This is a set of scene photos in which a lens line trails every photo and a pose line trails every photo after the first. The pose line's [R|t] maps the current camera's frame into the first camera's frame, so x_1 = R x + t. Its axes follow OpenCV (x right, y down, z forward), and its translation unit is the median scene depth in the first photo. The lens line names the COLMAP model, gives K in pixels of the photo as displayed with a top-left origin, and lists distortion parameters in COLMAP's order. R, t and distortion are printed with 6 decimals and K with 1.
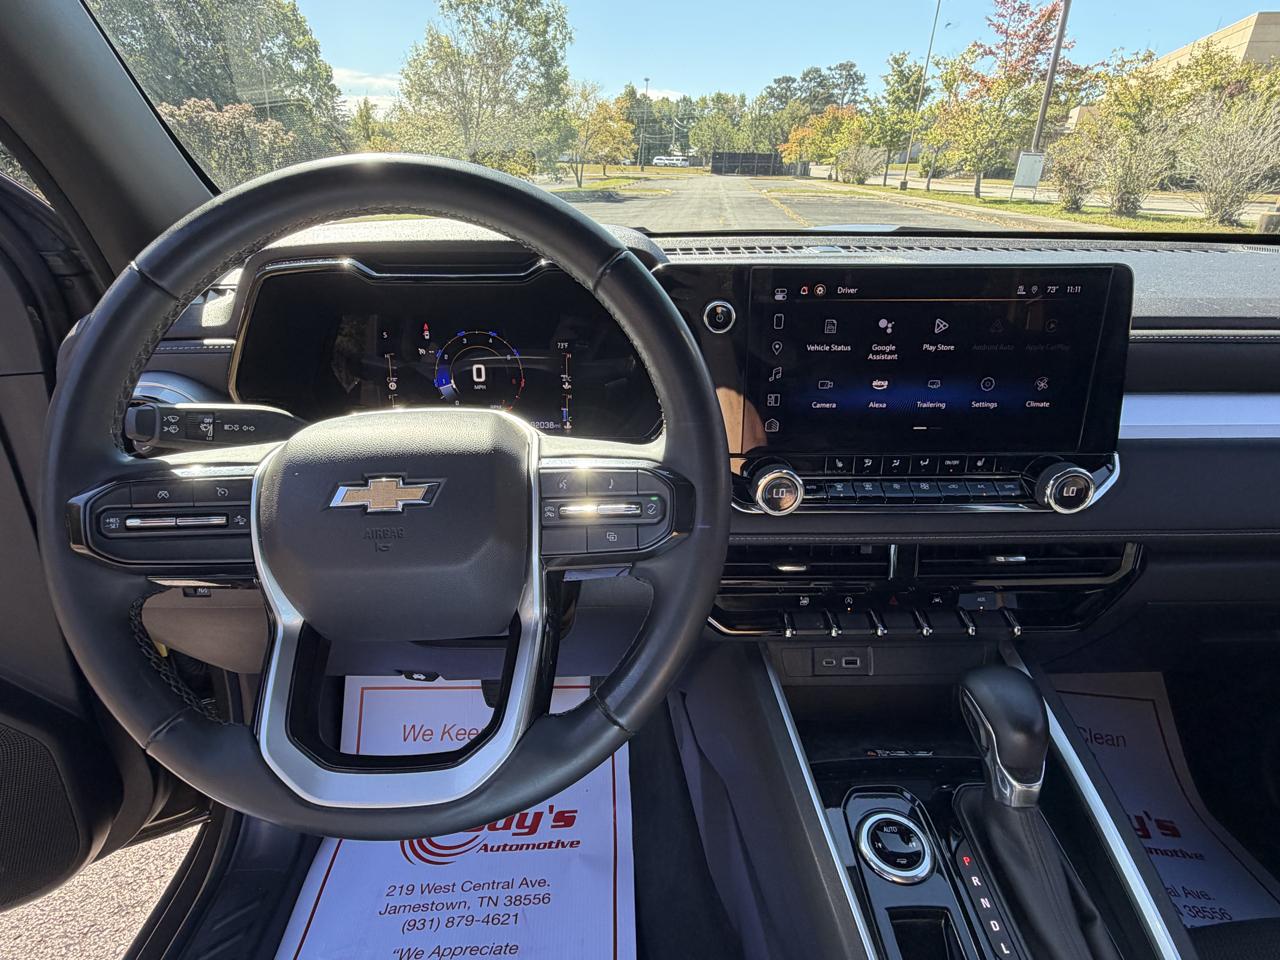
lens RADIAL K [[700.0, 0, 618.3], [0, 700.0, 488.7], [0, 0, 1]] dist [-0.005915, -0.001272]
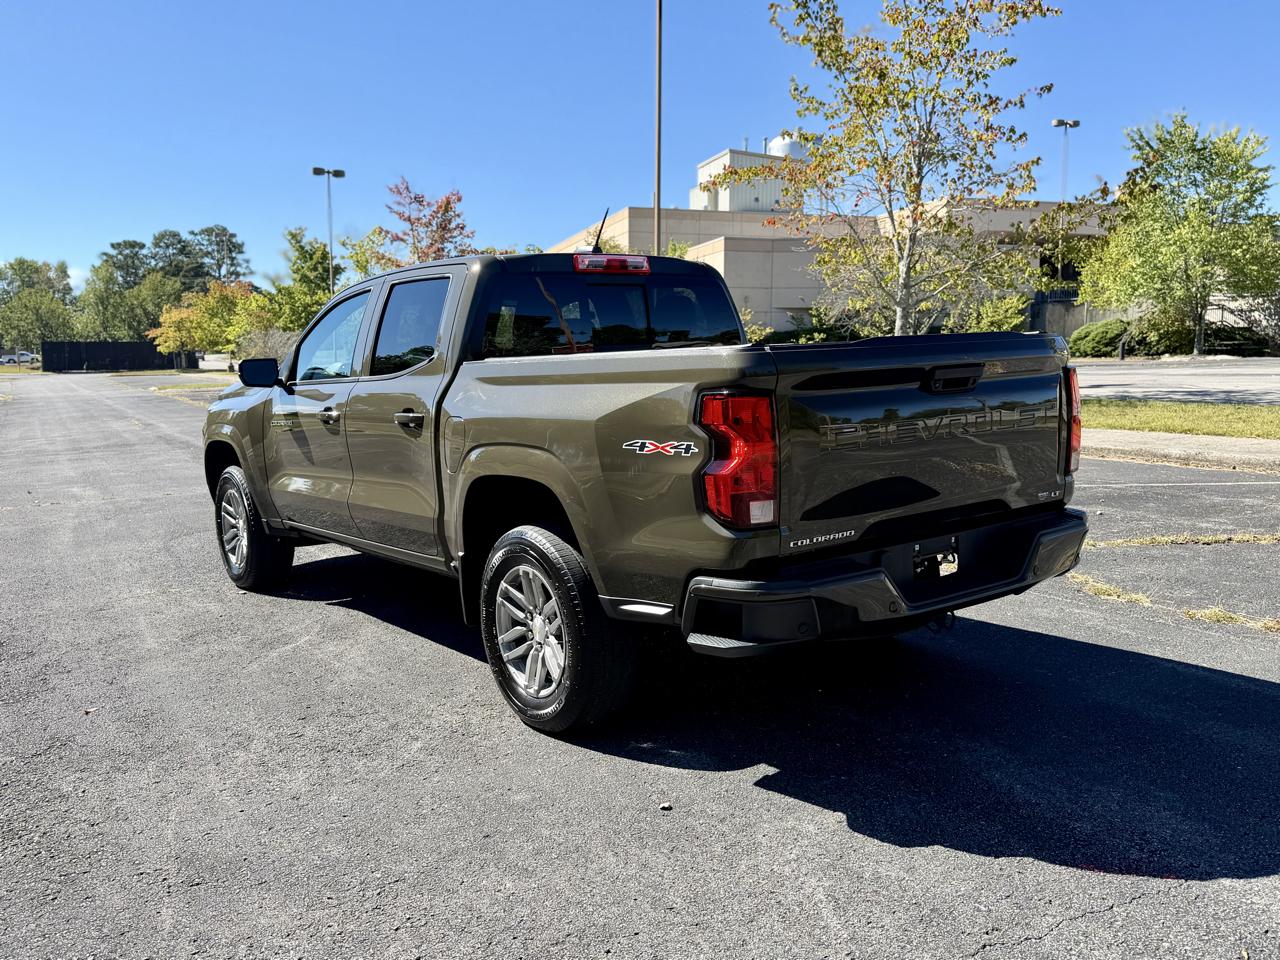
lens RADIAL K [[1105.8, 0, 648.8], [0, 1105.8, 487.0], [0, 0, 1]] dist [0.012449, -0.048136]
pose [[0.797212, -0.102036, 0.595014, -0.097252], [0.280134, 0.935600, -0.214888, 0.084908], [-0.534769, 0.337995, 0.774456, -0.181828]]
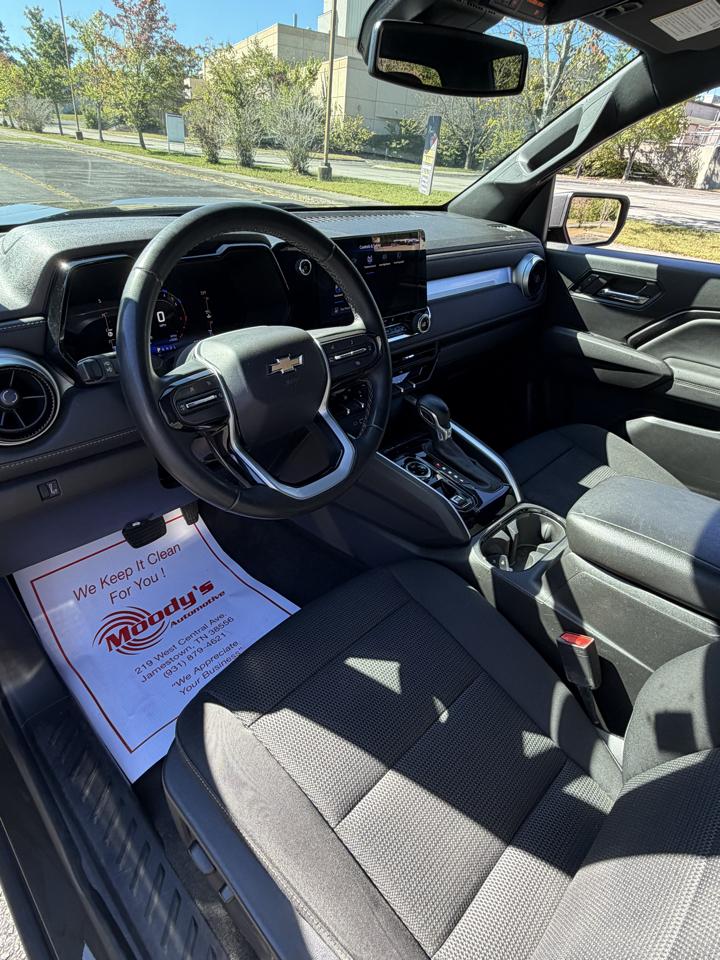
lens RADIAL K [[525.0, 0, 348.9], [0, 525.0, 475.2], [0, 0, 1]] dist [-0.005915, -0.001272]
pose [[0.710540, -0.343869, 0.613912, -0.019208], [0.236288, 0.938398, 0.252144, -0.000544], [-0.662798, -0.034098, 0.748021, -0.005734]]
